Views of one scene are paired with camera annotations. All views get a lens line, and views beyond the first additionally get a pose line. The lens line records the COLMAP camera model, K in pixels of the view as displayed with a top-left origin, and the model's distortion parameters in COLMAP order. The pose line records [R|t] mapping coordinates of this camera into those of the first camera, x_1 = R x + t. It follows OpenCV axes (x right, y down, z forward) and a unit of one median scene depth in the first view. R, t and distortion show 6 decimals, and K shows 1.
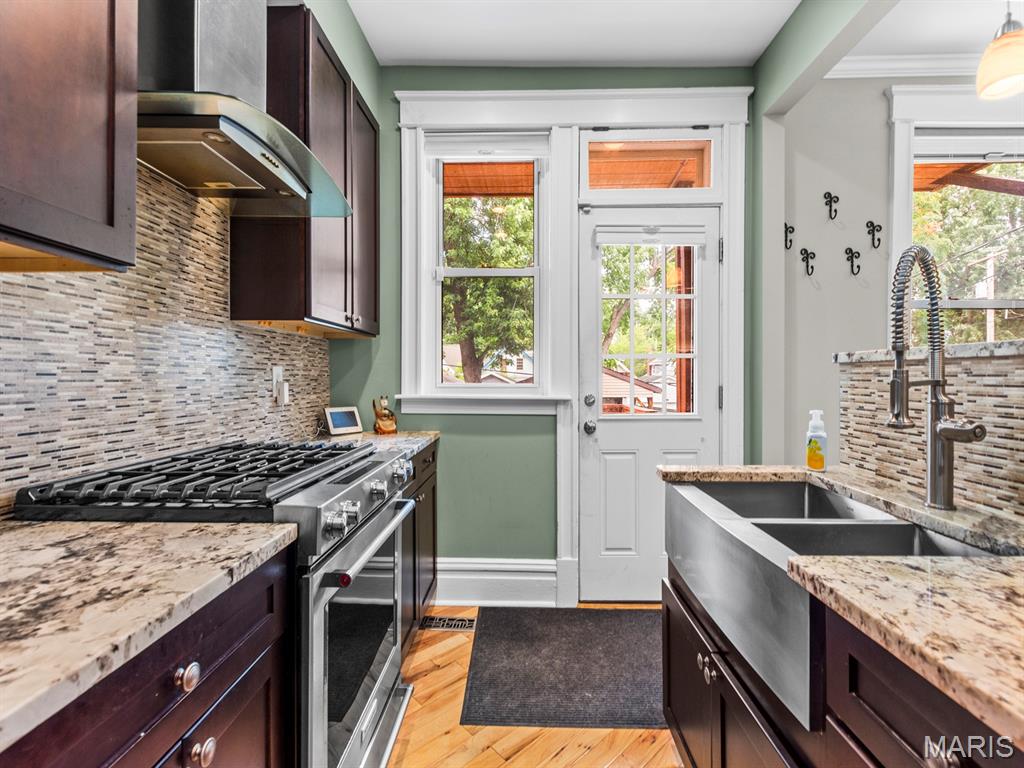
lens RADIAL K [[457.7, 0, 515.2], [0, 457.7, 377.6], [0, 0, 1]] dist [-0.002409, -0.000237]
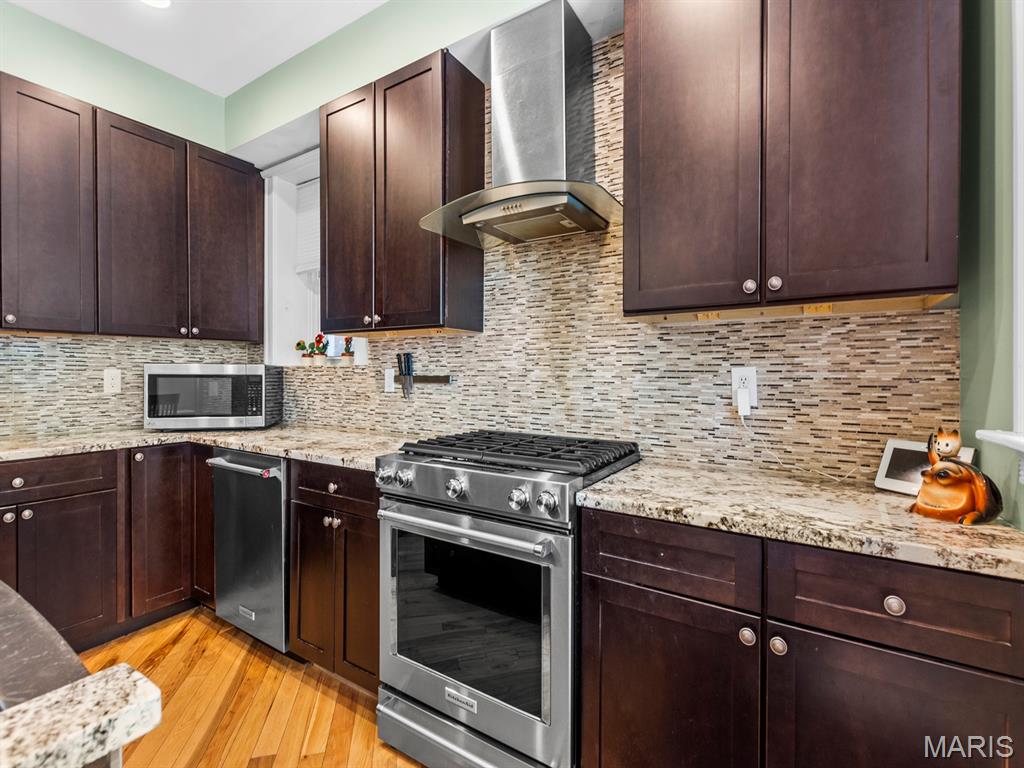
lens RADIAL K [[457.7, 0, 515.2], [0, 457.7, 377.6], [0, 0, 1]] dist [-0.002409, -0.000237]
pose [[-0.510273, -0.002097, -0.860010, 0.606059], [-0.007842, 0.999967, 0.002215, -0.010126], [0.859977, 0.007874, -0.510272, 1.878443]]
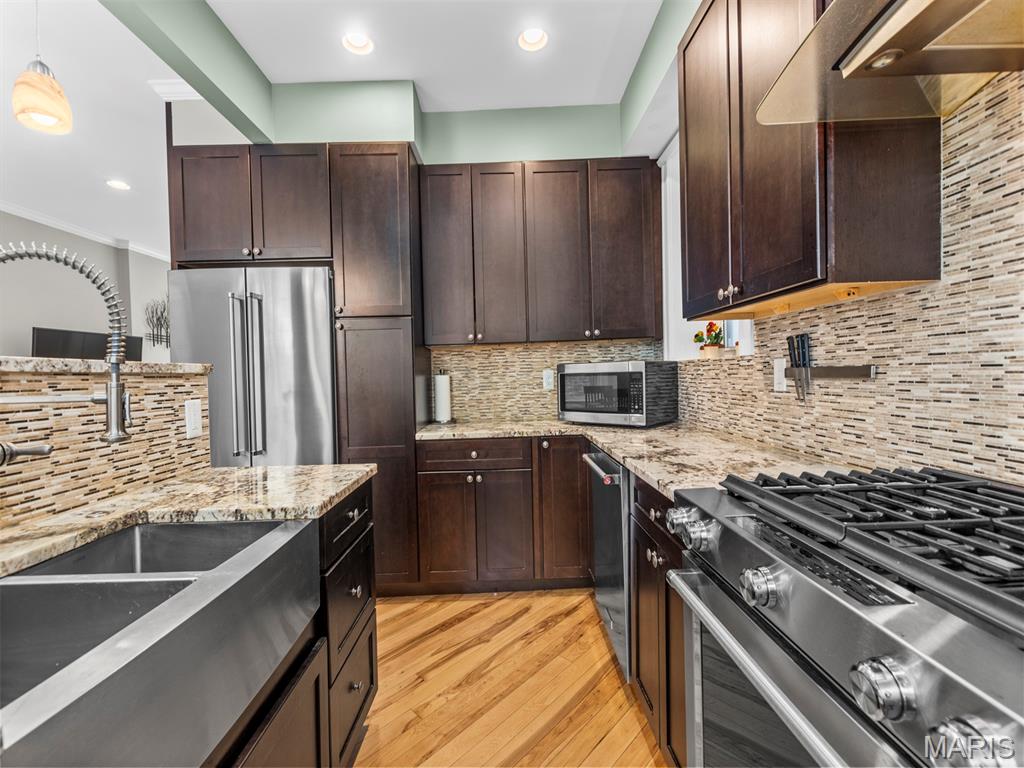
lens RADIAL K [[440.6, 0, 512.0], [0, 440.6, 384.0], [0, 0, 1]] dist [-0.001826, -0.000839]
pose [[-0.998764, 0.025697, -0.042544, 0.012651], [0.024750, 0.999438, 0.022625, -0.012208], [0.043101, 0.021544, -0.998838, 1.702474]]
